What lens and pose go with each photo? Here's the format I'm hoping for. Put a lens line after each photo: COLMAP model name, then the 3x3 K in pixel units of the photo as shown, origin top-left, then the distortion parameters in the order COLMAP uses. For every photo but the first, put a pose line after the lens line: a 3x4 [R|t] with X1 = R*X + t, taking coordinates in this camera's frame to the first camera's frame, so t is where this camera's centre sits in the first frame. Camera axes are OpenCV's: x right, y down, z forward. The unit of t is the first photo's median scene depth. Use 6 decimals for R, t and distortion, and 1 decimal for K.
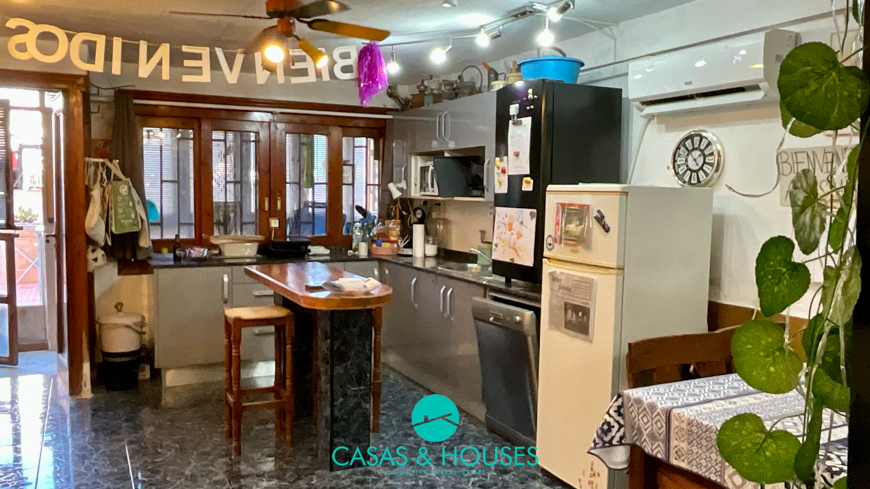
lens RADIAL K [[698.0, 0, 437.6], [0, 698.0, 242.6], [0, 0, 1]] dist [0.000114, -0.001843]
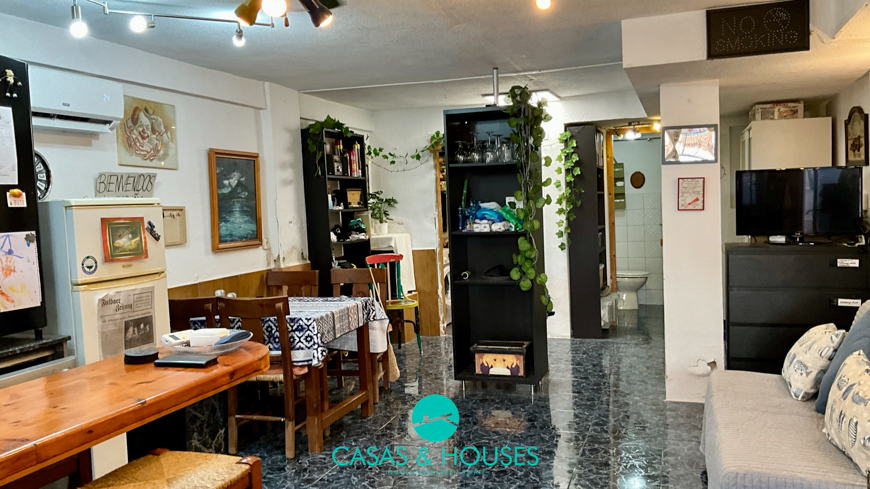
lens RADIAL K [[717.1, 0, 434.7], [0, 717.1, 240.8], [0, 0, 1]] dist [0.101045, -0.206960]
pose [[-0.700148, -0.024533, 0.713576, -0.770008], [0.083297, 0.989779, 0.115758, -0.096847], [-0.709122, 0.140486, -0.690948, 1.297435]]
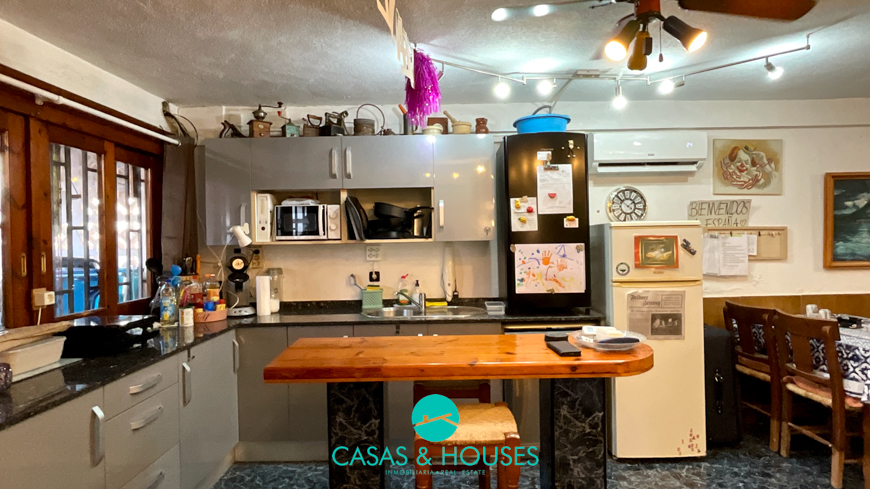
lens RADIAL K [[474.0, 0, 437.0], [0, 474.0, 242.8], [0, 0, 1]] dist [-0.013054, 0.012890]
pose [[0.446413, -0.028188, 0.894383, -0.710986], [0.090905, 0.995761, -0.013991, -0.062459], [-0.890197, 0.087550, 0.447084, 0.904215]]
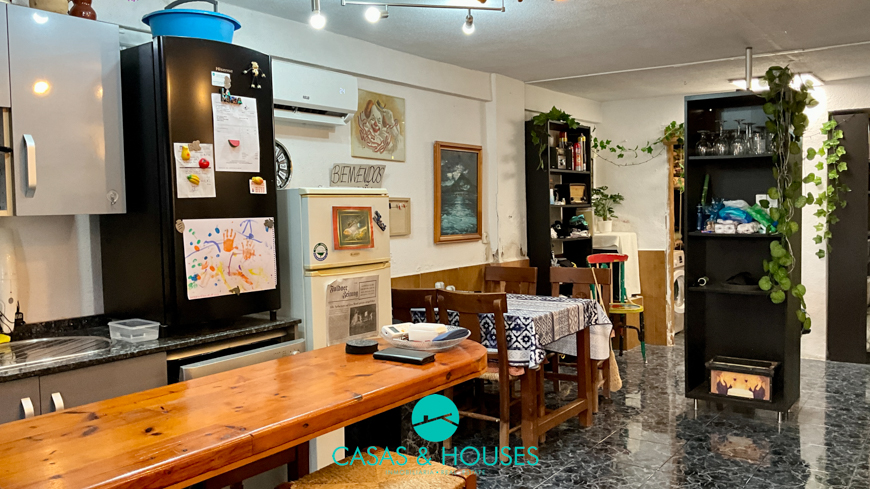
lens RADIAL K [[717.1, 0, 431.7], [0, 717.1, 242.0], [0, 0, 1]] dist [0.101045, -0.206960]
pose [[-0.454563, -0.052035, 0.889193, -0.712501], [0.077222, 0.992231, 0.097541, -0.090097], [-0.887361, 0.113004, -0.447013, 1.267738]]
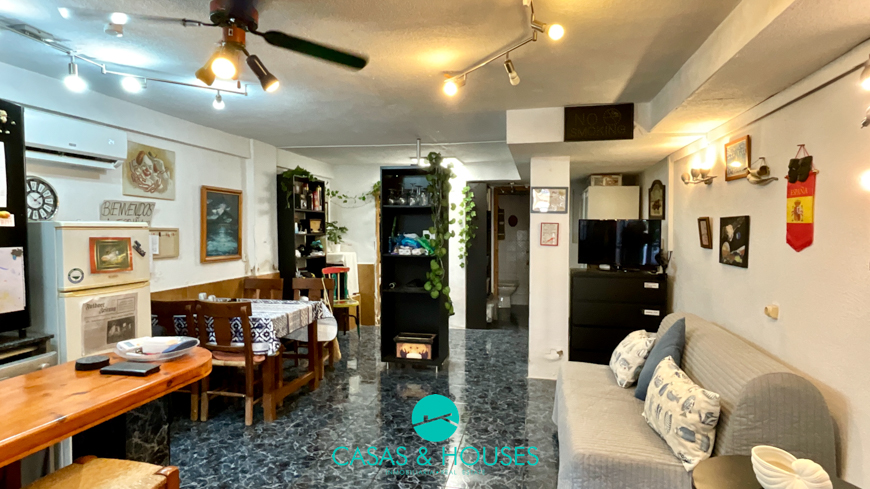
lens RADIAL K [[474.0, 0, 435.9], [0, 474.0, 242.1], [0, 0, 1]] dist [-0.013054, 0.012890]
pose [[-0.777310, -0.033994, 0.628198, -0.700166], [0.034241, 0.994773, 0.096199, -0.099439], [-0.628185, 0.096287, -0.772083, 1.189612]]
